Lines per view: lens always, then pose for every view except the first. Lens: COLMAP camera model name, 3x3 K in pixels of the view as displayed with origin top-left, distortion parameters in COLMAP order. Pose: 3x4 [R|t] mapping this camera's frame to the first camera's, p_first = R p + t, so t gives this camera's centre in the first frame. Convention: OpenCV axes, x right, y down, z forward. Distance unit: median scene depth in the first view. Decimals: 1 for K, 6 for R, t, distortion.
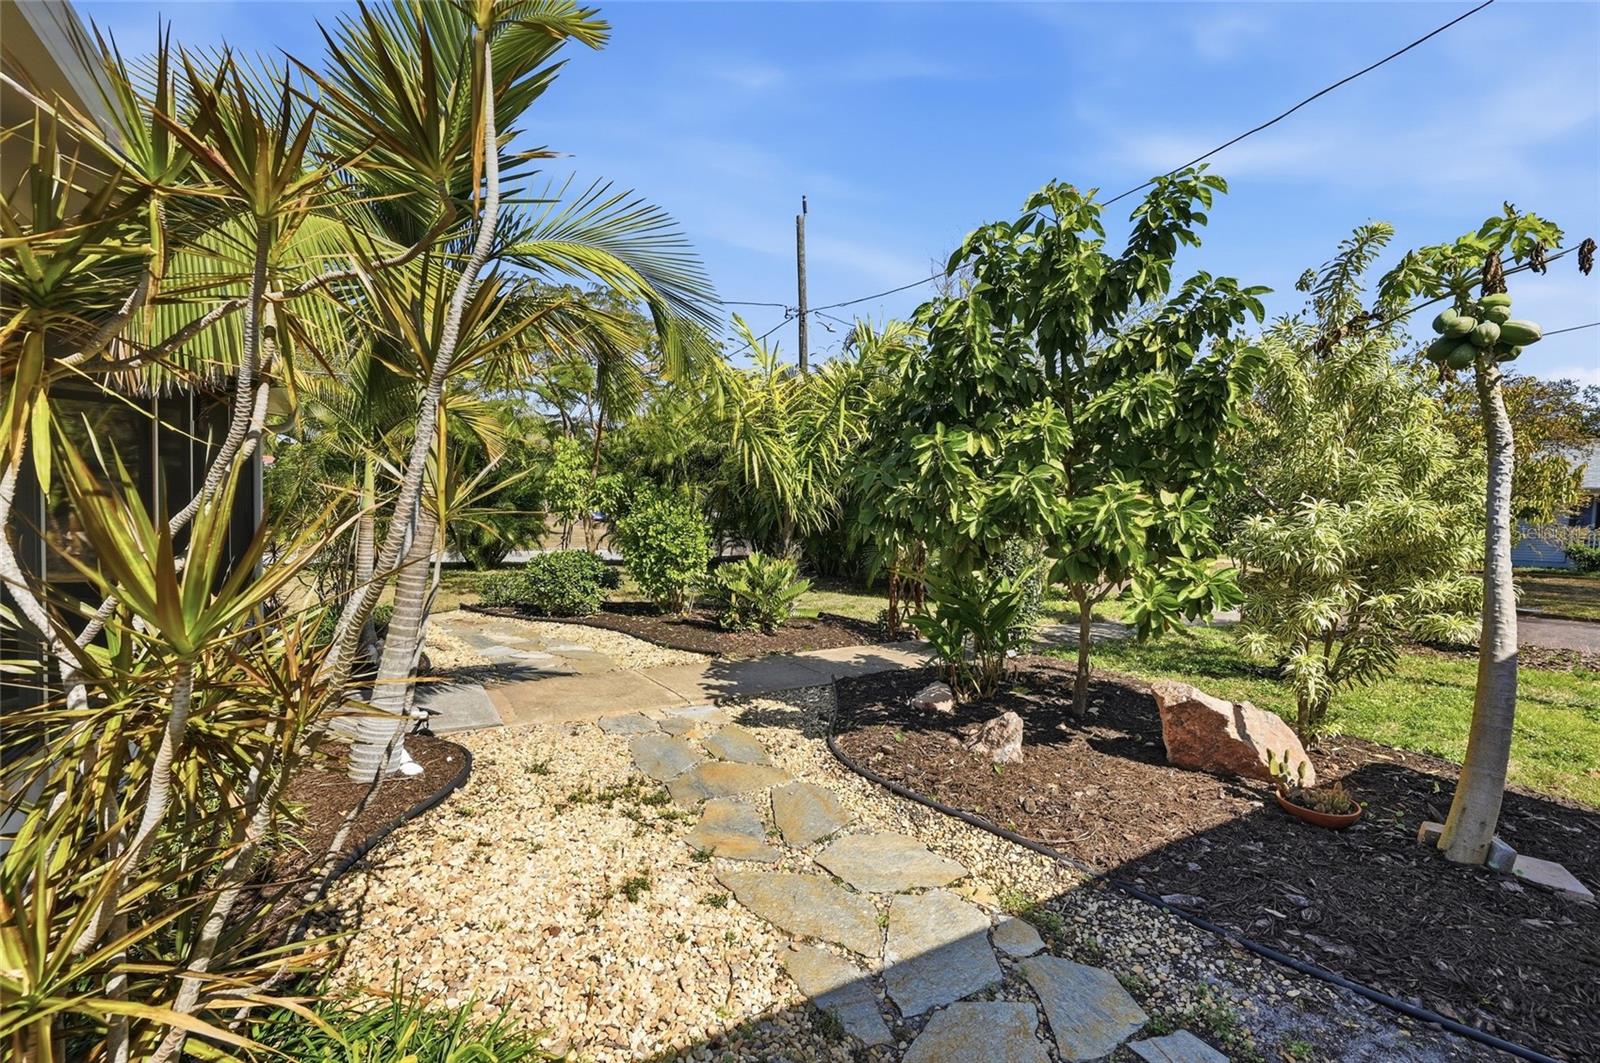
lens RADIAL K [[632.5, 0, 805.5], [0, 632.5, 522.3], [0, 0, 1]] dist [0.006380, -0.000417]
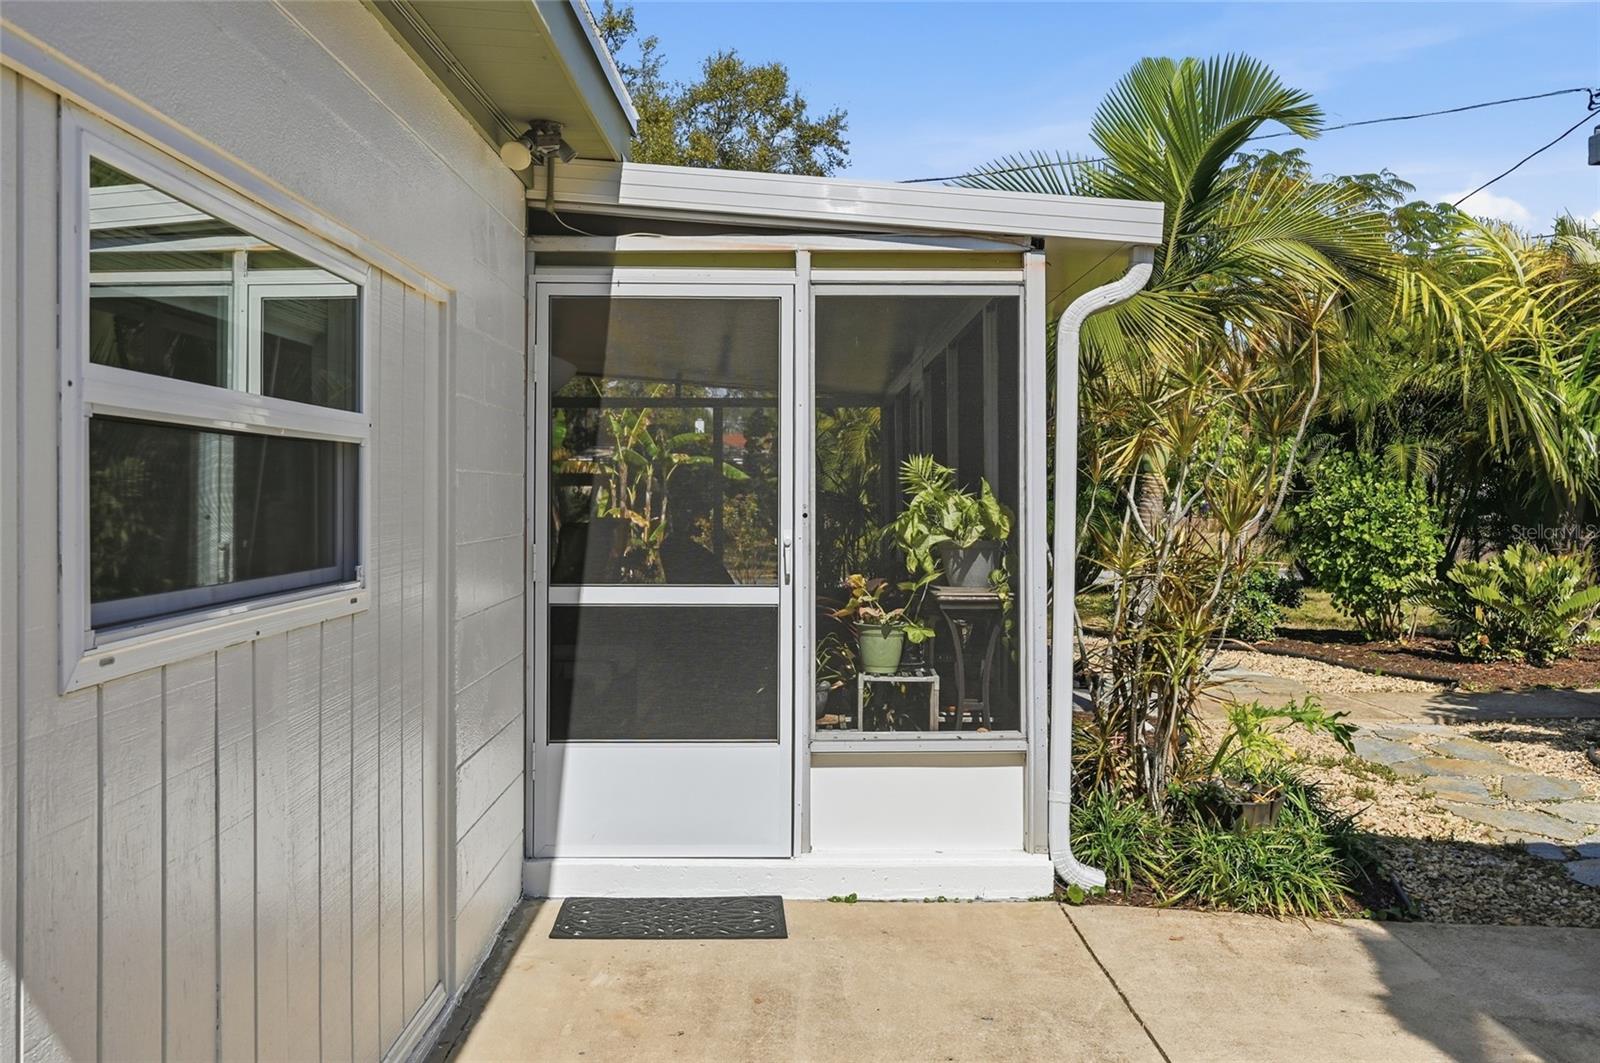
lens RADIAL K [[1390.5, 0, 805.7], [0, 1390.5, 518.9], [0, 0, 1]] dist [-0.000962, 0.004275]
pose [[0.827542, -0.036665, -0.560205, 0.121731], [0.033524, 0.999312, -0.015881, 0.018221], [0.560401, -0.005638, 0.828202, -0.608749]]
